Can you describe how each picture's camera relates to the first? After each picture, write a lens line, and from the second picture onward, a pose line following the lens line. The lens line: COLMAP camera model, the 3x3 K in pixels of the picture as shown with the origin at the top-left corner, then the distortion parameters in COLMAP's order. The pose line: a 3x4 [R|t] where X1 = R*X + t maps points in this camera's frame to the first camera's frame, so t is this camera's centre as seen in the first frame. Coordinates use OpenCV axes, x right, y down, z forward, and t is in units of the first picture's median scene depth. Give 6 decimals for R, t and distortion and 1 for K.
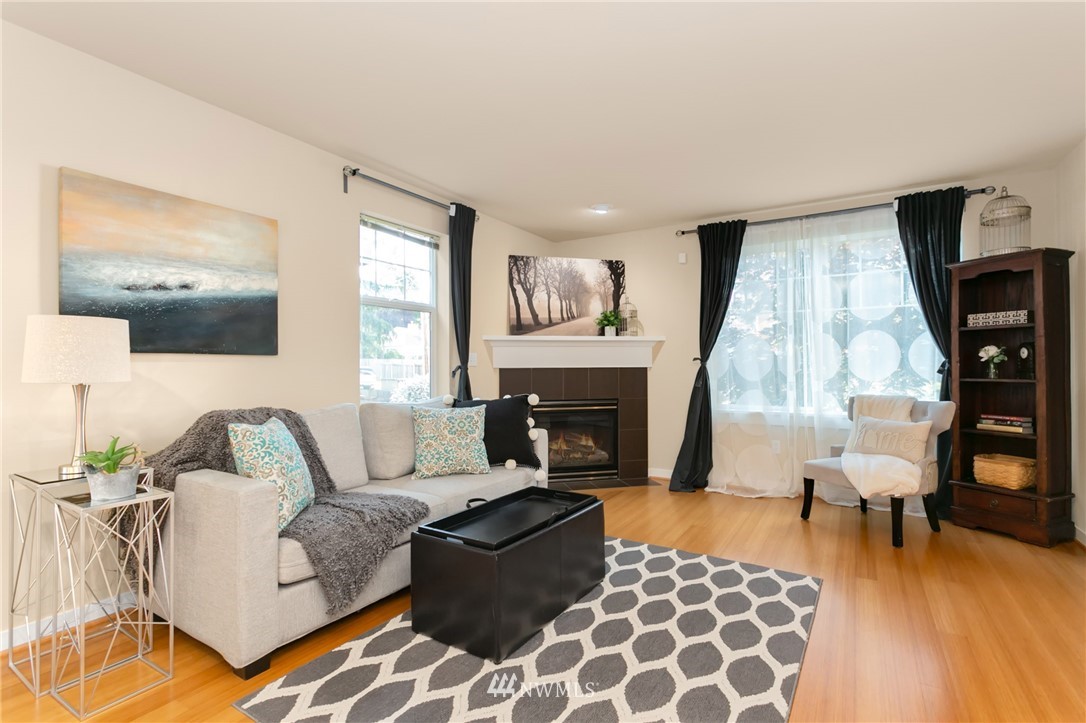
lens RADIAL K [[513.3, 0, 539.1], [0, 513.3, 360.6], [0, 0, 1]] dist [0.001690, 0.000118]
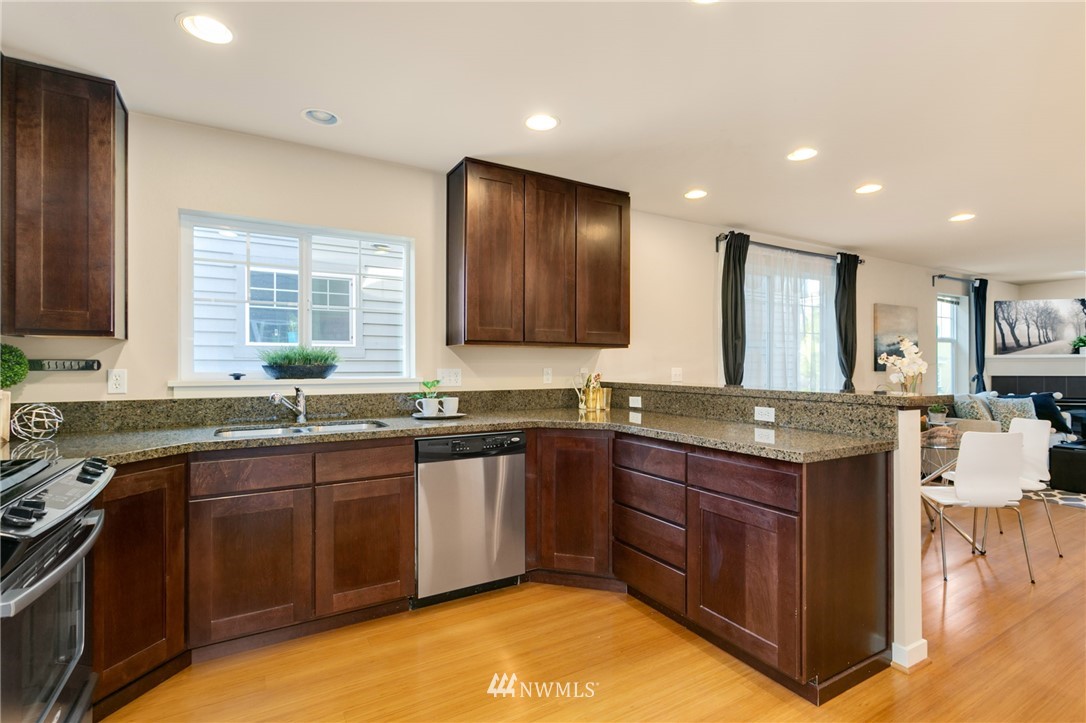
lens RADIAL K [[513.7, 0, 544.7], [0, 513.7, 365.2], [0, 0, 1]] dist [0.000610, 0.000104]
pose [[0.885011, -0.001361, -0.465567, -0.623213], [0.004762, 0.999970, 0.006129, -0.038165], [0.465545, -0.007641, 0.884991, -1.134333]]
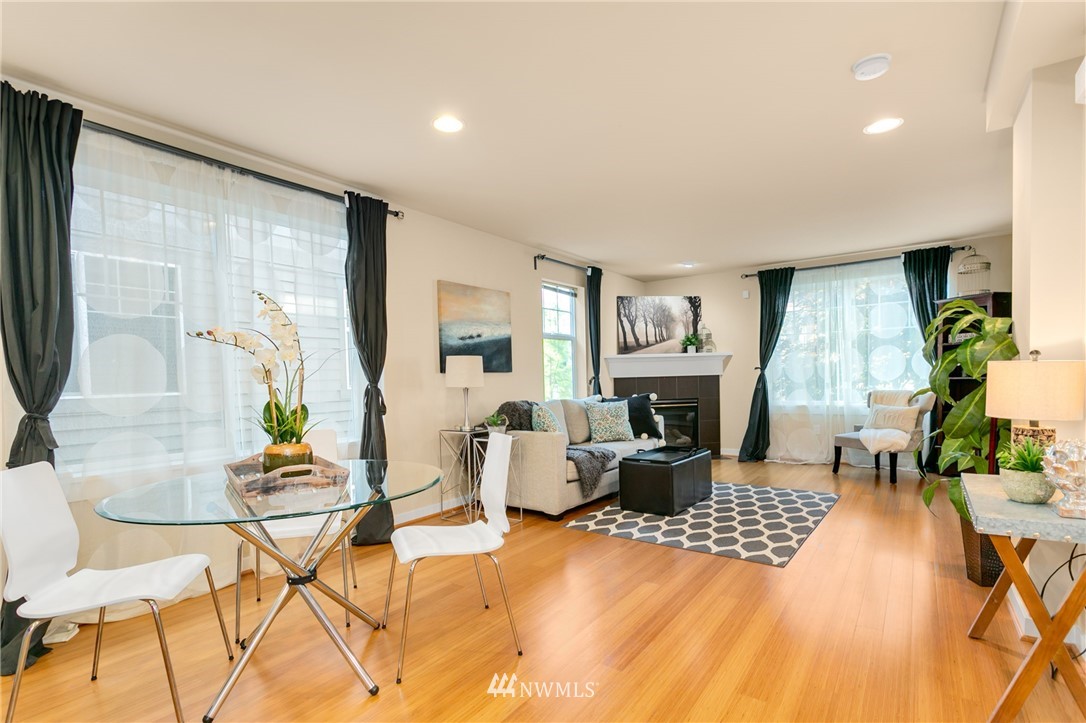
lens RADIAL K [[529.2, 0, 534.0], [0, 529.2, 395.5], [0, 0, 1]] dist [0.005738, 0.000742]
pose [[0.997166, -0.019264, -0.072730, -0.216918], [0.022364, 0.998865, 0.042051, -0.003589], [0.071837, -0.043558, 0.996465, -0.532387]]
